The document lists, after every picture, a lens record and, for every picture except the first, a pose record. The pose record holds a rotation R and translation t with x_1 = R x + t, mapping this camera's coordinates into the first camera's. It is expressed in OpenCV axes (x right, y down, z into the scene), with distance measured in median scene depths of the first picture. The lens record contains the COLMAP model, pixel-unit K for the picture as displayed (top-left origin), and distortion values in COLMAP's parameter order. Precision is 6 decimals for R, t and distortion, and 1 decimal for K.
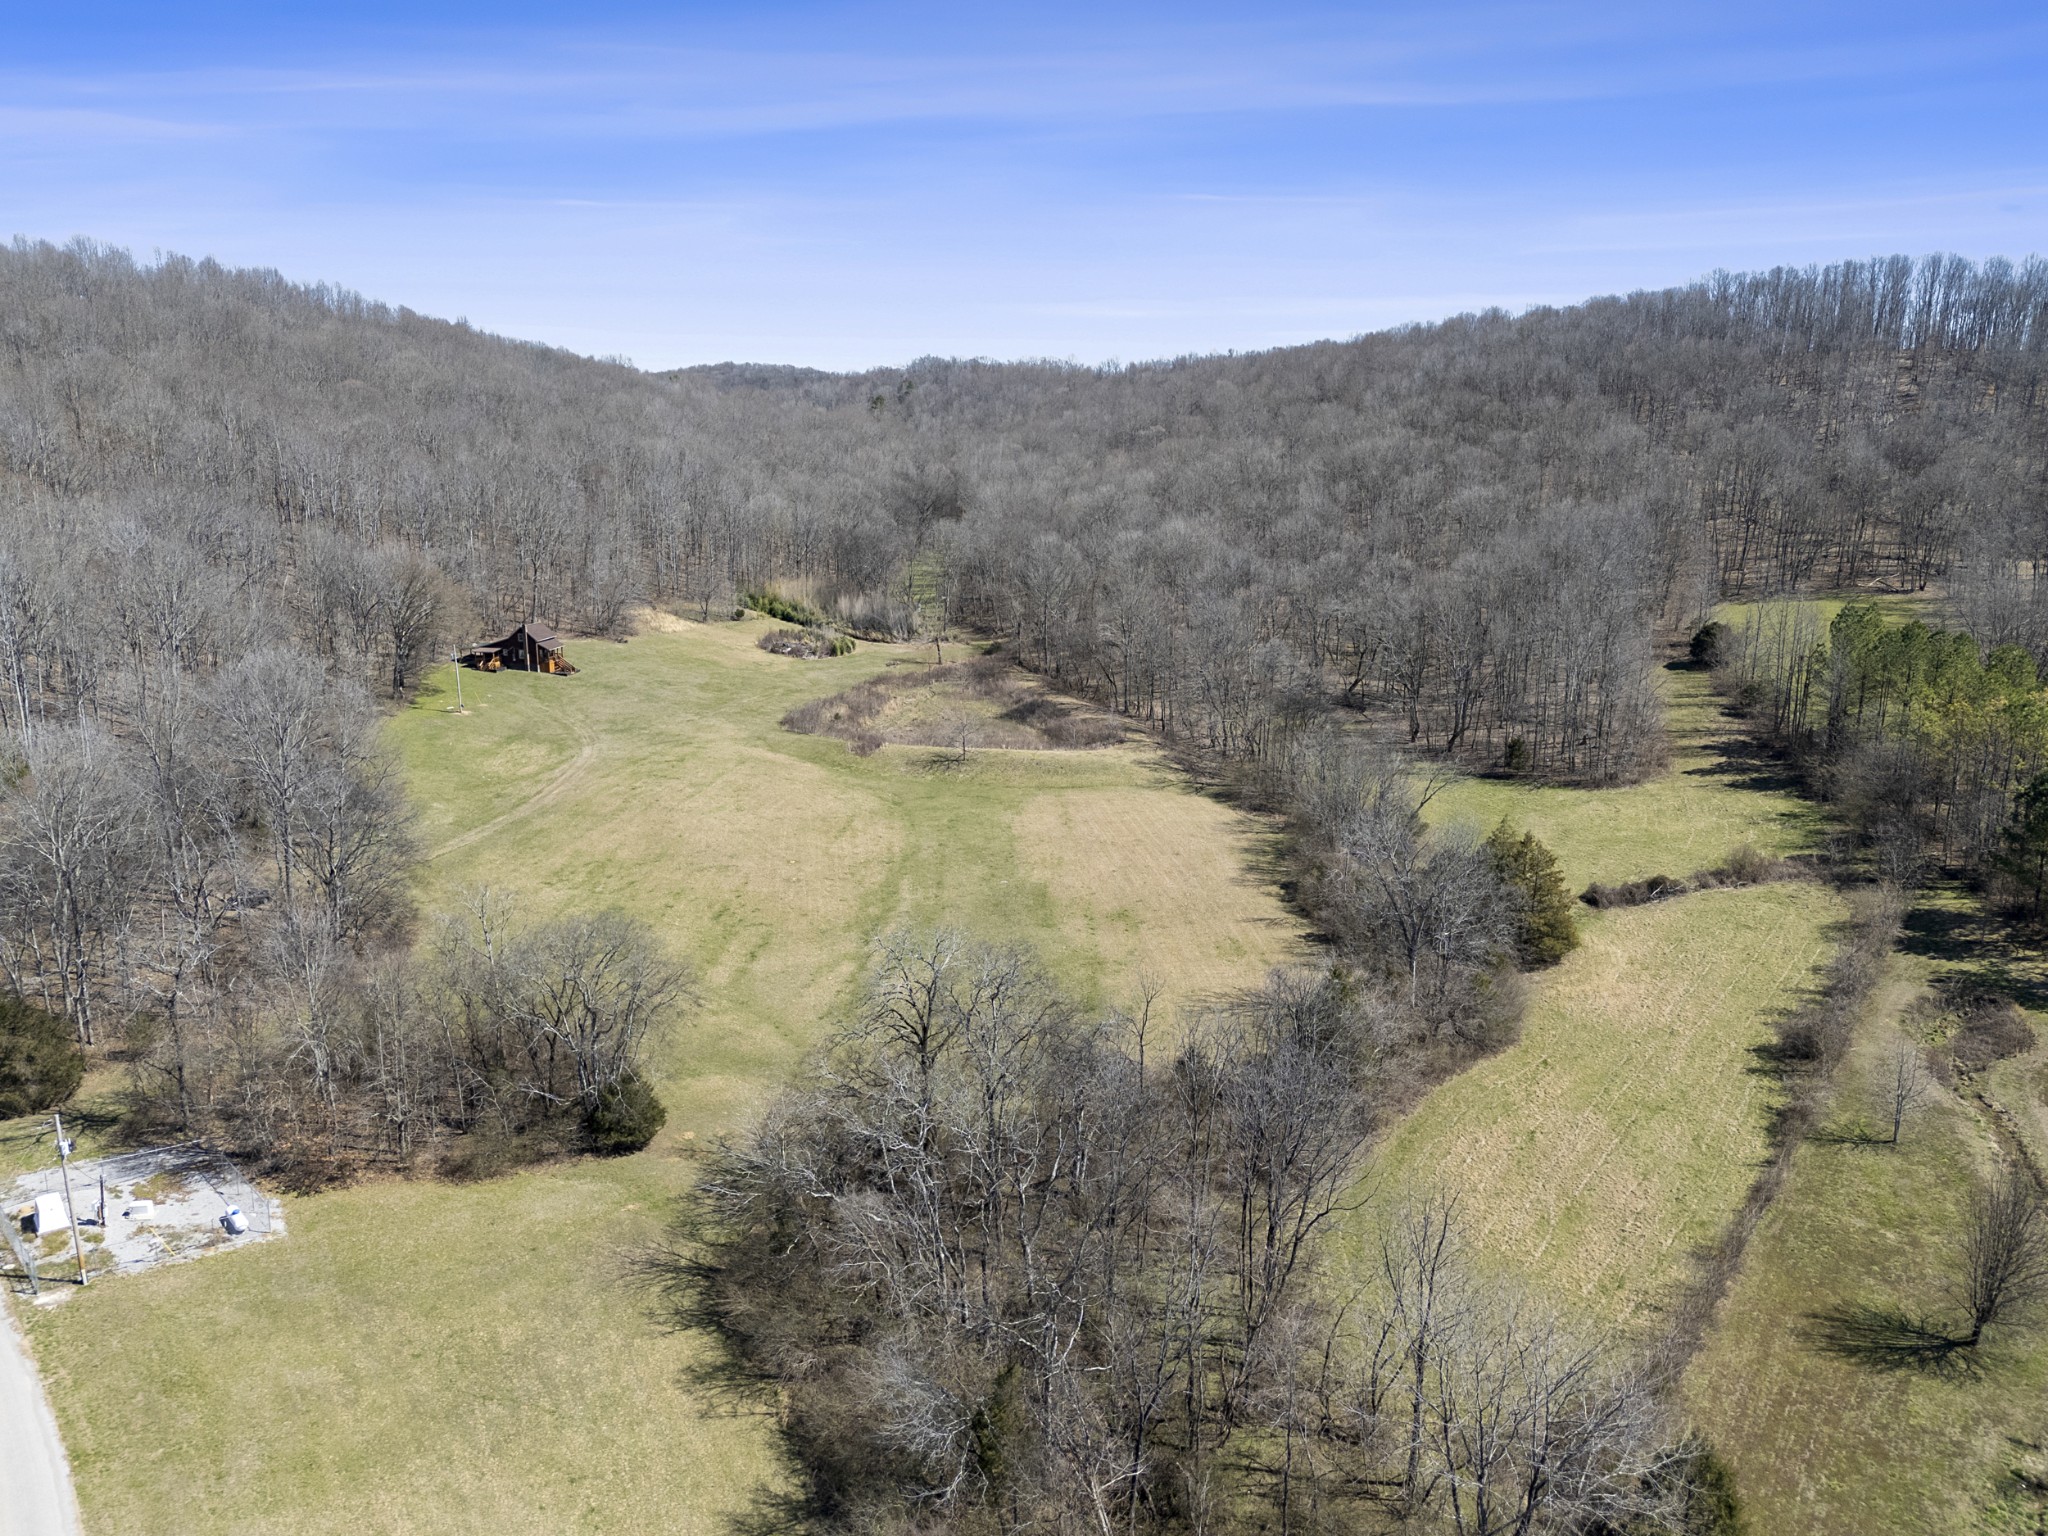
lens RADIAL K [[1527.5, 0, 1024.7], [0, 1527.5, 768.7], [0, 0, 1]] dist [0.033906, -0.022663]
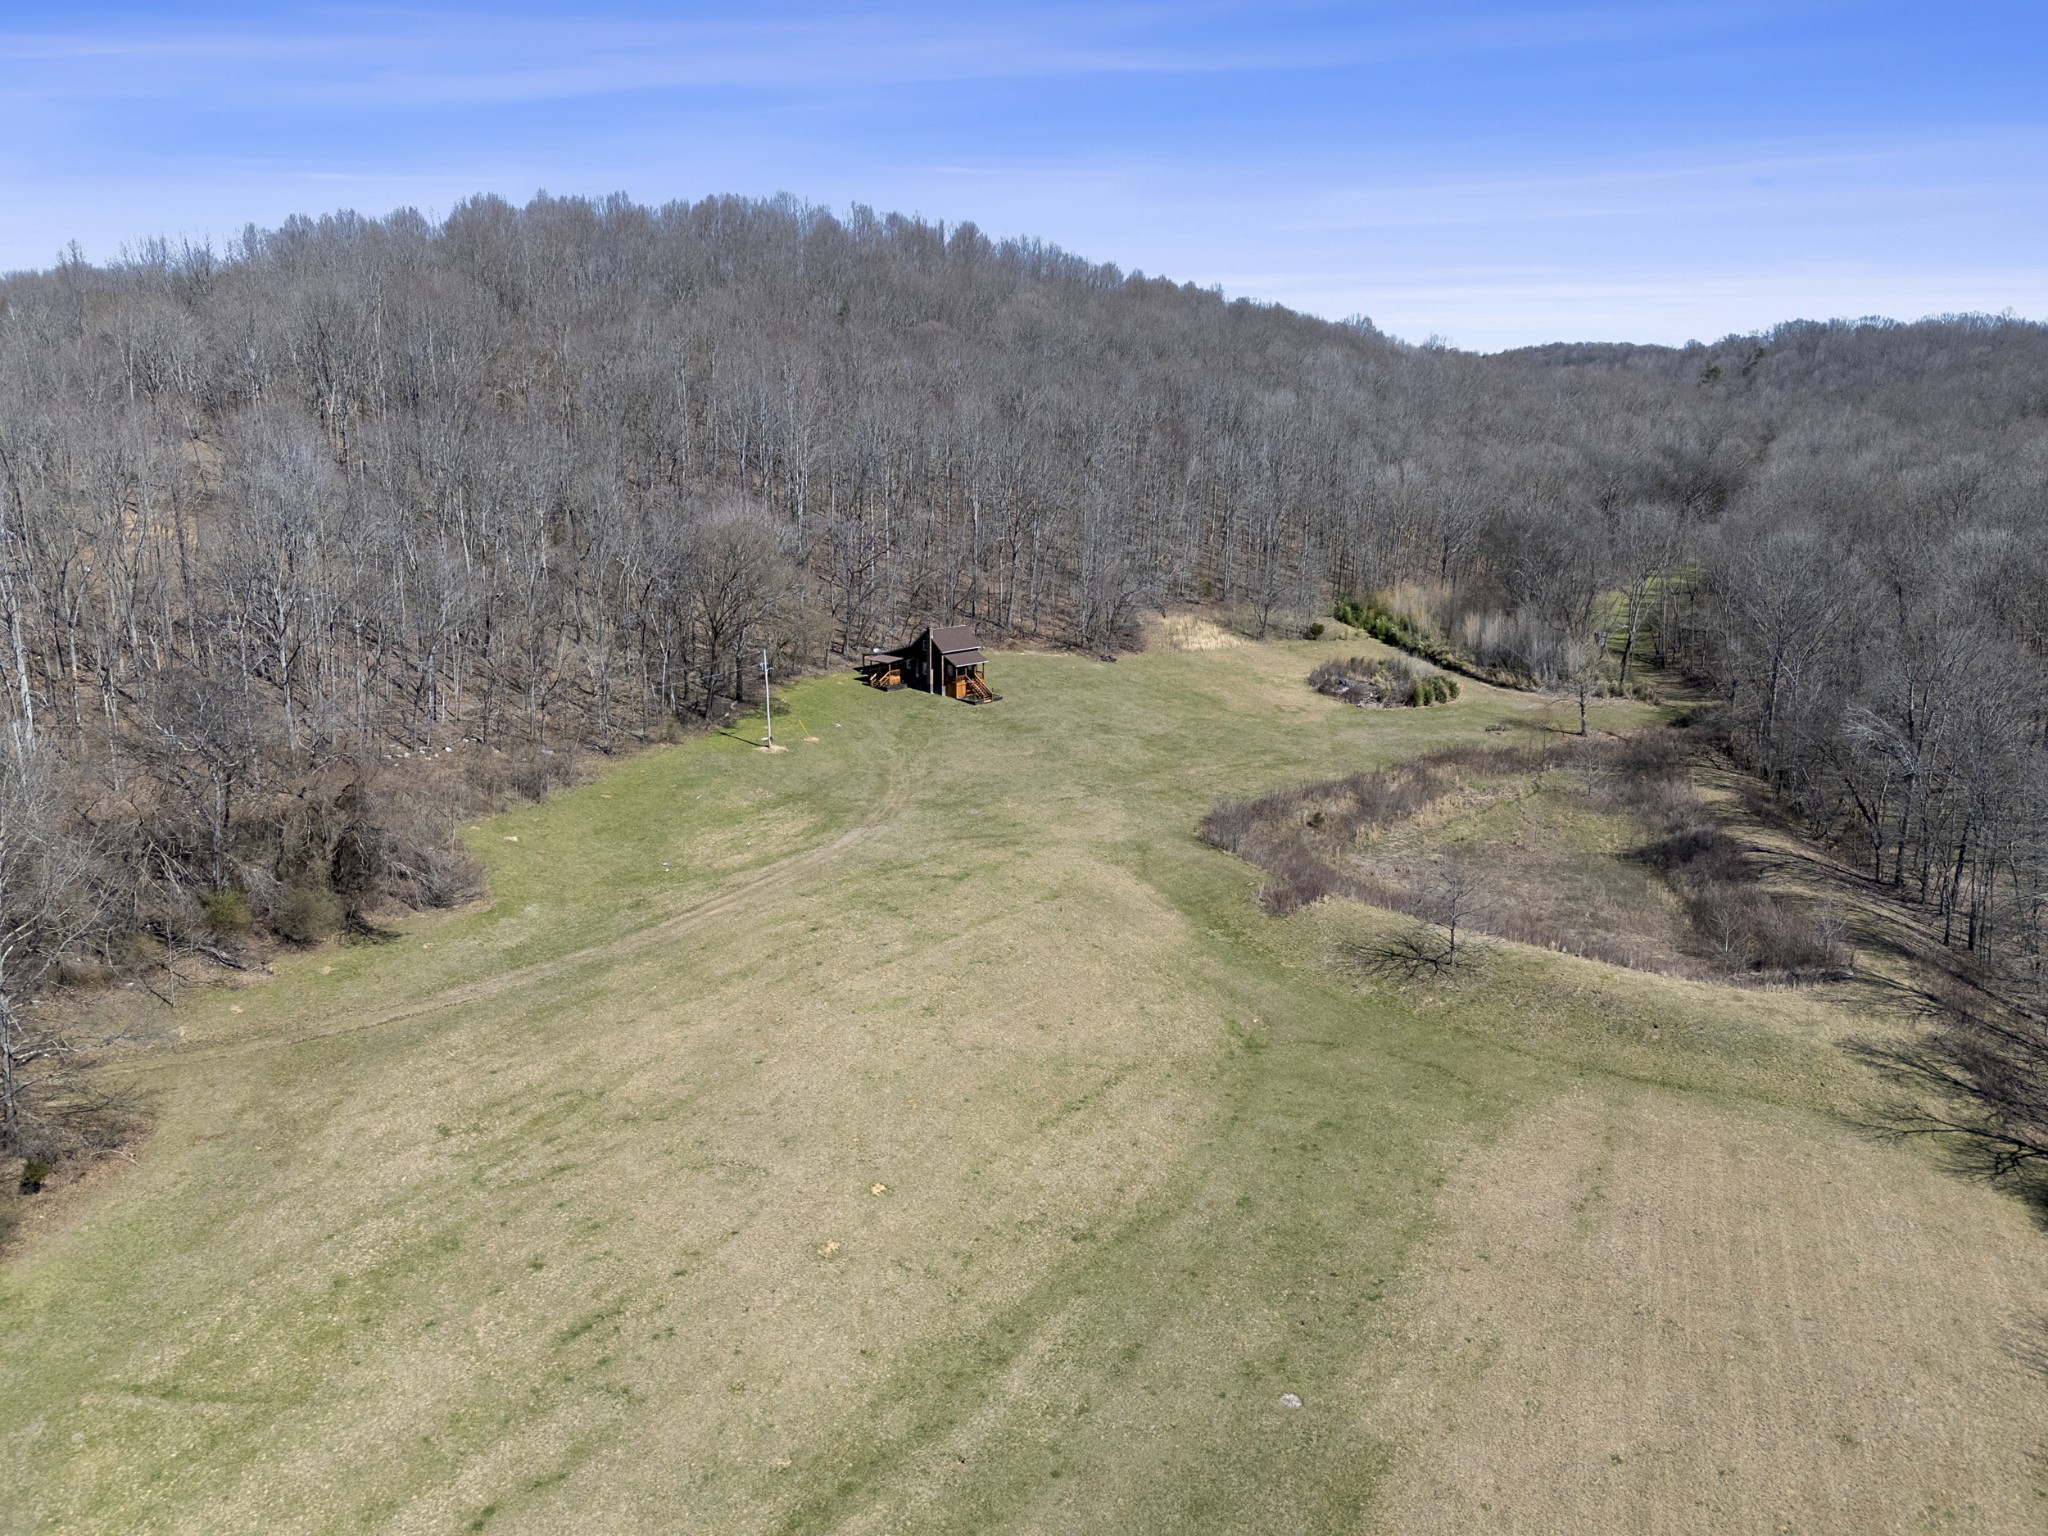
lens RADIAL K [[1527.5, 0, 955.2], [0, 1527.5, 769.9], [0, 0, 1]] dist [0.033906, -0.022663]
pose [[0.845958, 0.118345, -0.519952, 0.058233], [-0.116447, 0.992528, 0.036448, -0.052130], [0.520380, 0.029713, 0.853418, 0.373993]]
